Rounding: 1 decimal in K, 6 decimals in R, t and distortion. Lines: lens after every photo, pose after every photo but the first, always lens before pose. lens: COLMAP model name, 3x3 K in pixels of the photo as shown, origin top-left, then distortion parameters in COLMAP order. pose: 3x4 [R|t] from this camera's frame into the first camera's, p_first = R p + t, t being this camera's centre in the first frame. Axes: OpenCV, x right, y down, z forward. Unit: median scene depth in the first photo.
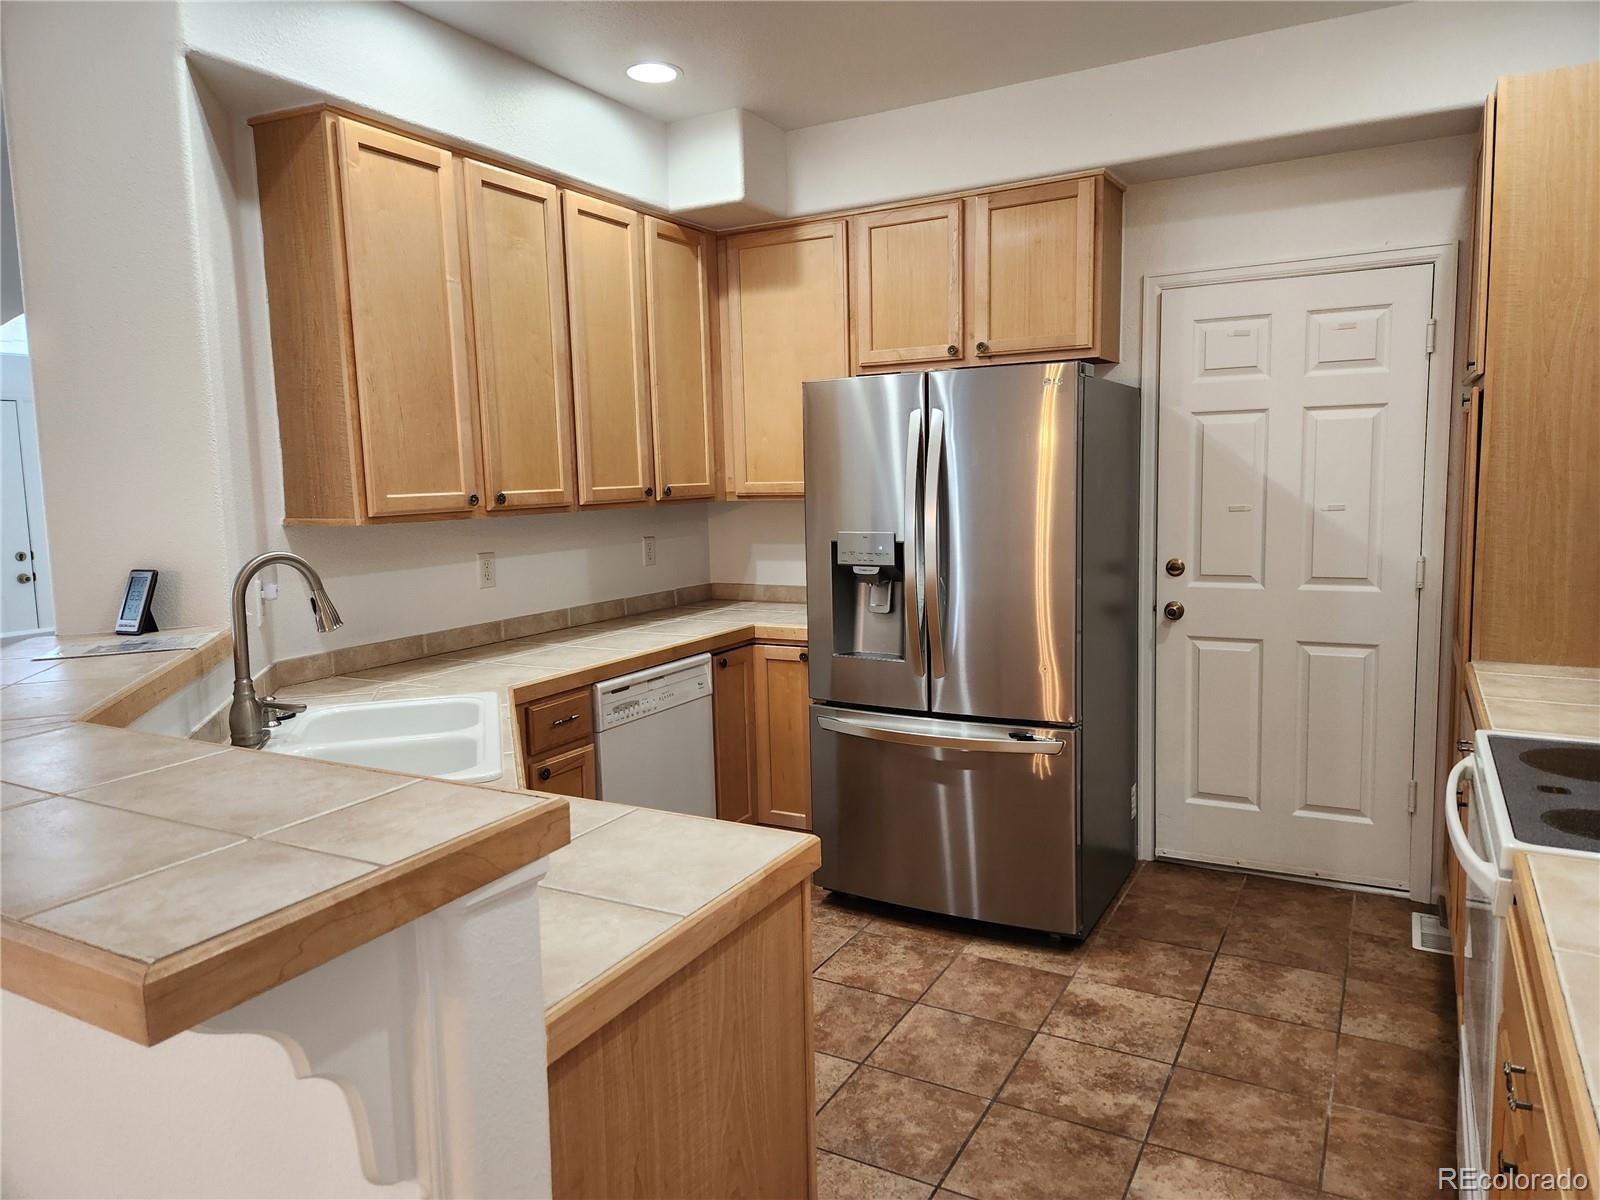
lens RADIAL K [[1086.7, 0, 801.2], [0, 1086.7, 596.6], [0, 0, 1]] dist [0.060579, -0.017754]
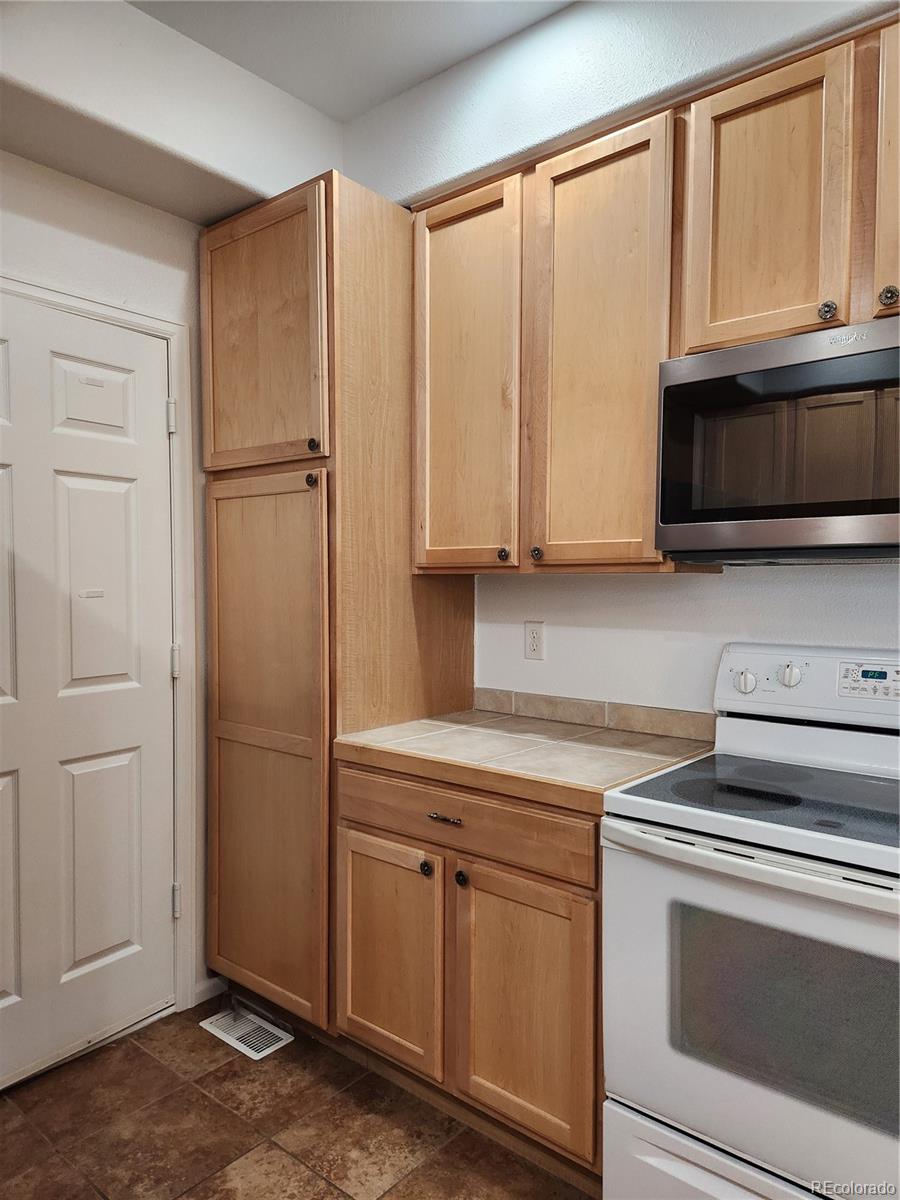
lens RADIAL K [[815.0, 0, 454.3], [0, 815.0, 621.6], [0, 0, 1]] dist [0.060579, -0.017754]
pose [[0.189057, -0.030078, 0.981505, -0.086306], [0.110855, 0.993795, 0.009101, -0.035792], [-0.975689, 0.107084, 0.191218, 0.622728]]
